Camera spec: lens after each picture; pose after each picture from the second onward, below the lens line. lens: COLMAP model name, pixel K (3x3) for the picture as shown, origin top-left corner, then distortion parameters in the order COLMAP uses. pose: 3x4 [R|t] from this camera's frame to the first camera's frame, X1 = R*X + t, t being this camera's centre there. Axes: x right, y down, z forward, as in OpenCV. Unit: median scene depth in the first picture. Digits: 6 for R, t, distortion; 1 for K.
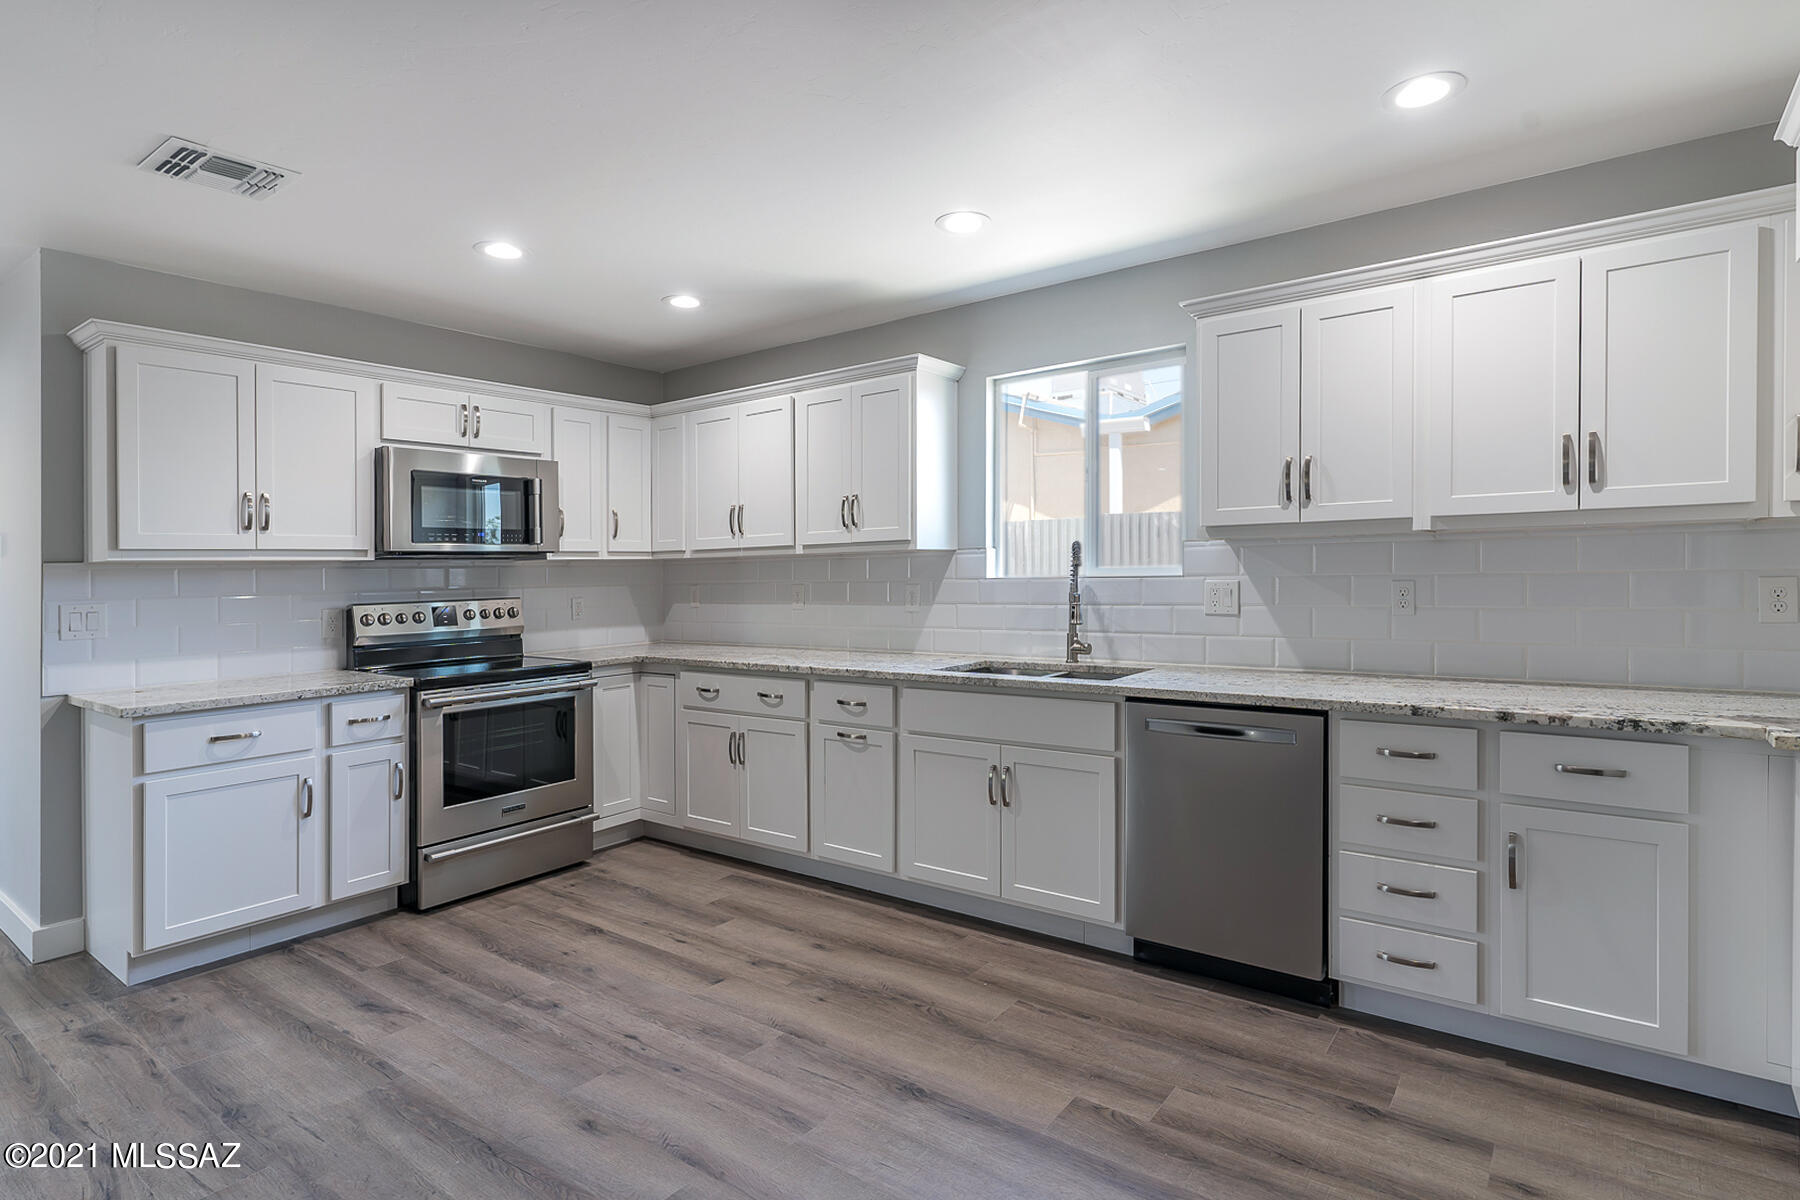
lens RADIAL K [[943.7, 0, 846.1], [0, 943.7, 579.1], [0, 0, 1]] dist [0.004146, 0.002491]
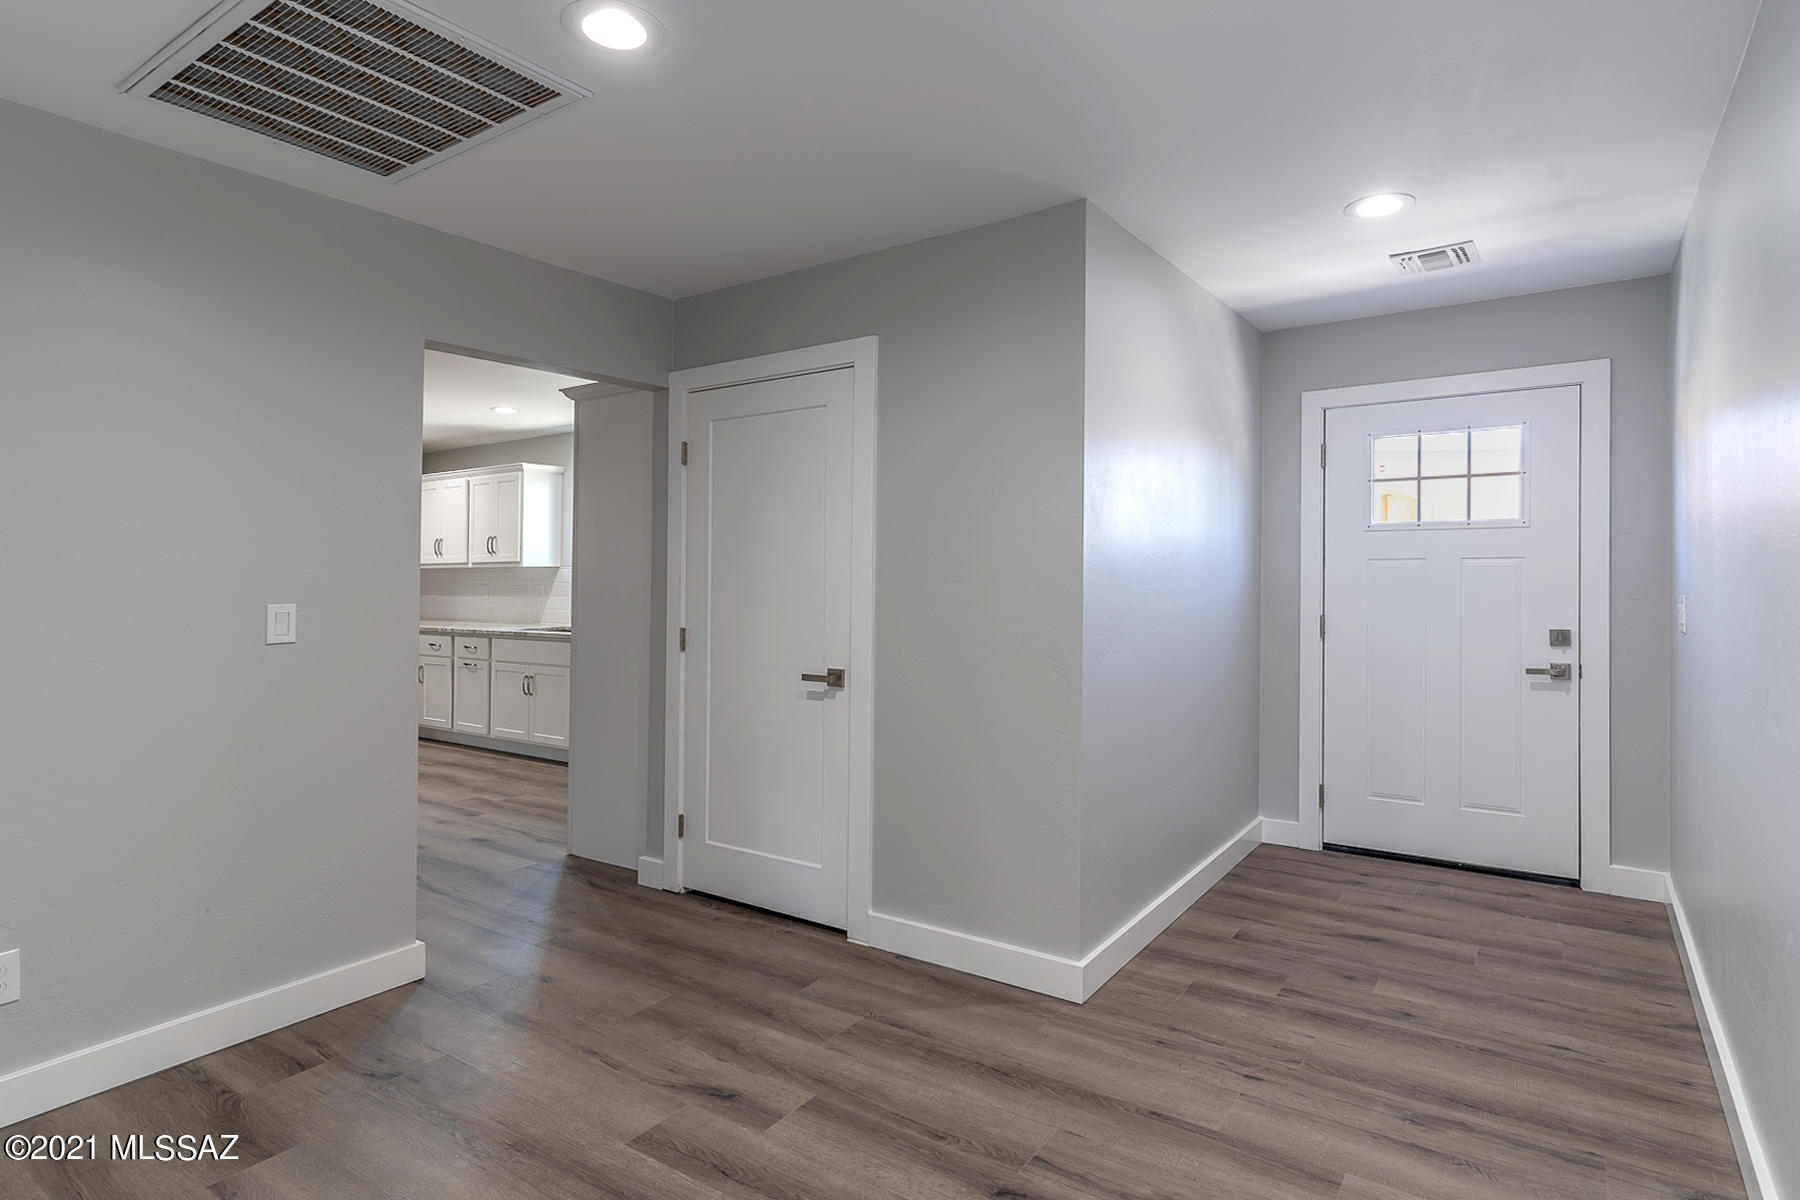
lens RADIAL K [[896.8, 0, 1007.0], [0, 896.8, 566.7], [0, 0, 1]] dist [0.003385, 0.000155]
pose [[0.986711, 0.012079, 0.162038, 0.822633], [-0.010240, 0.999873, -0.012178, -0.021535], [-0.162164, 0.010357, 0.986709, -1.020323]]
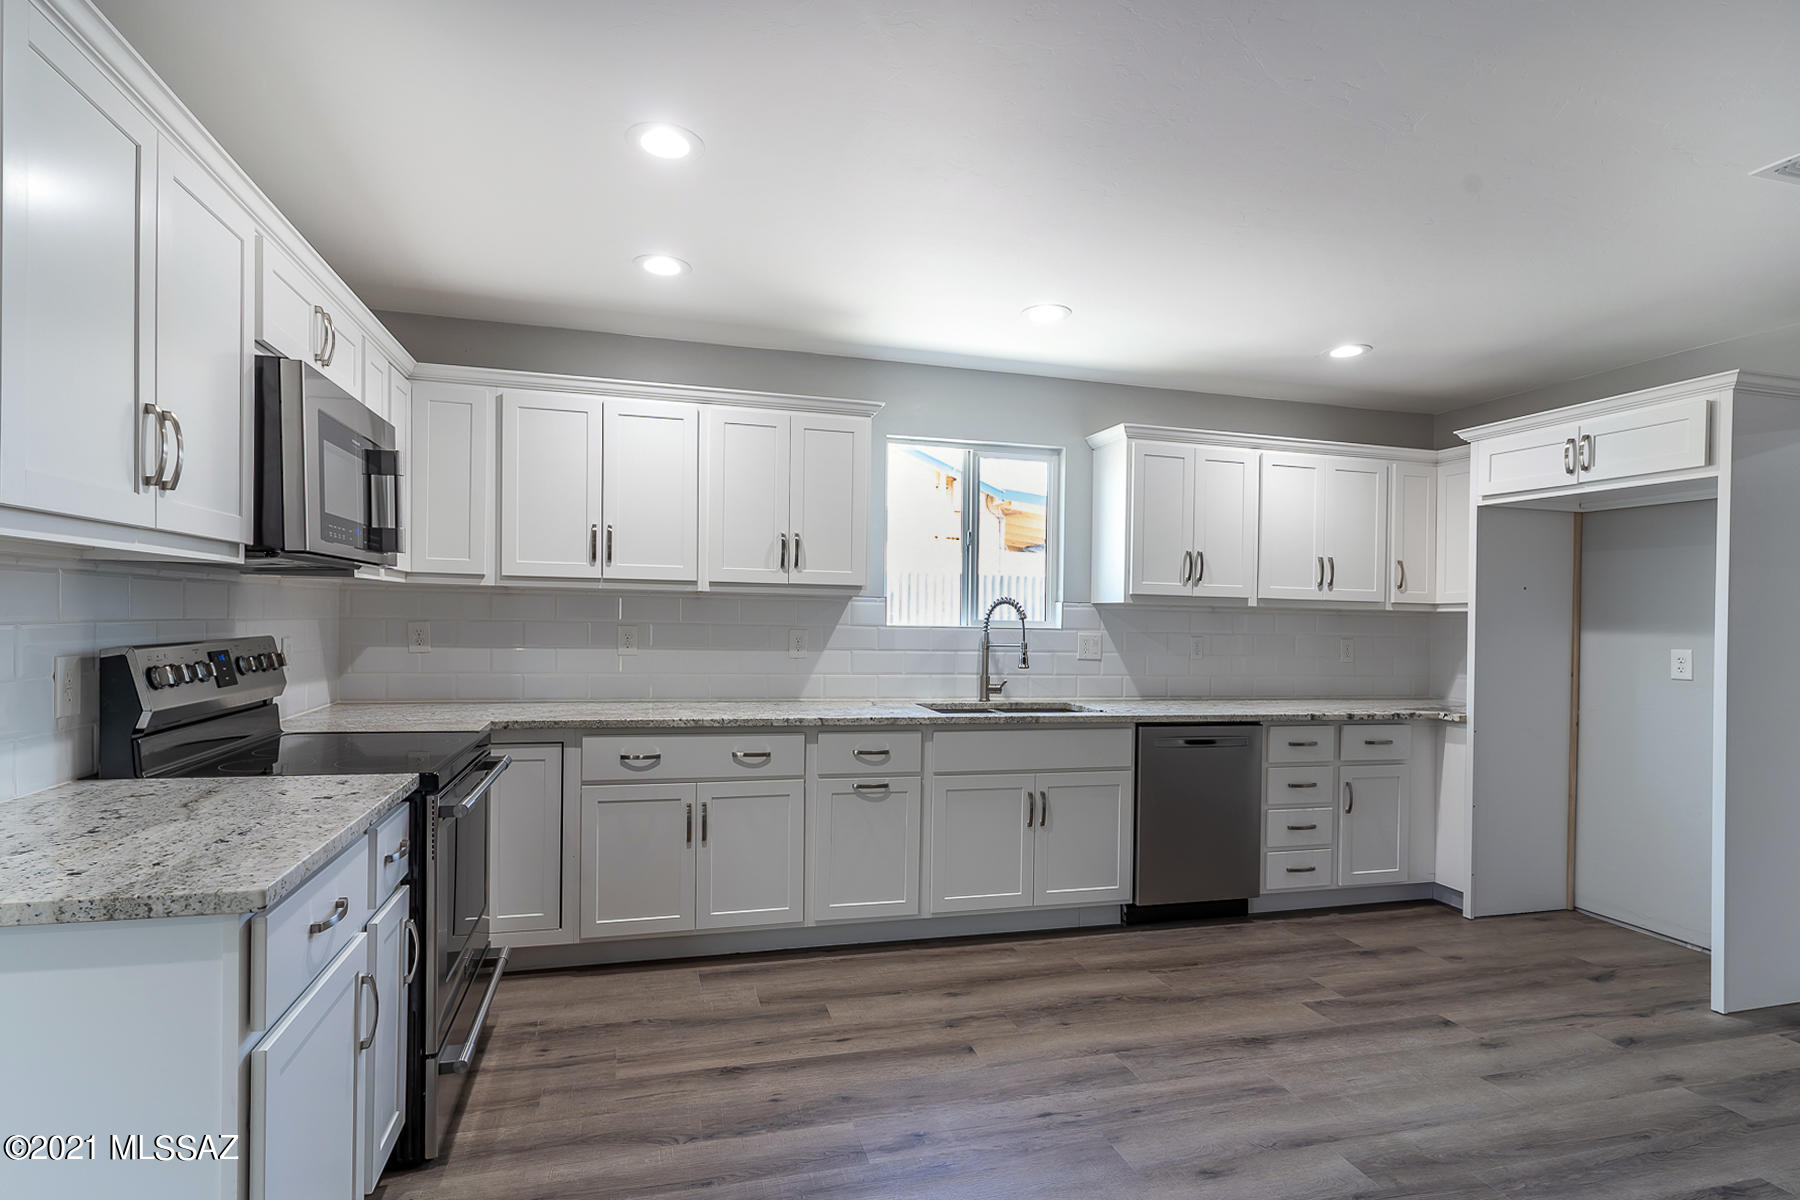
lens RADIAL K [[926.7, 0, 917.1], [0, 926.7, 637.1], [0, 0, 1]] dist [0.006519, -0.000055]
pose [[0.582054, 0.015898, 0.812995, -0.772183], [-0.026695, 0.999644, -0.000437, 0.012704], [-0.812712, -0.021448, 0.582271, 0.425514]]
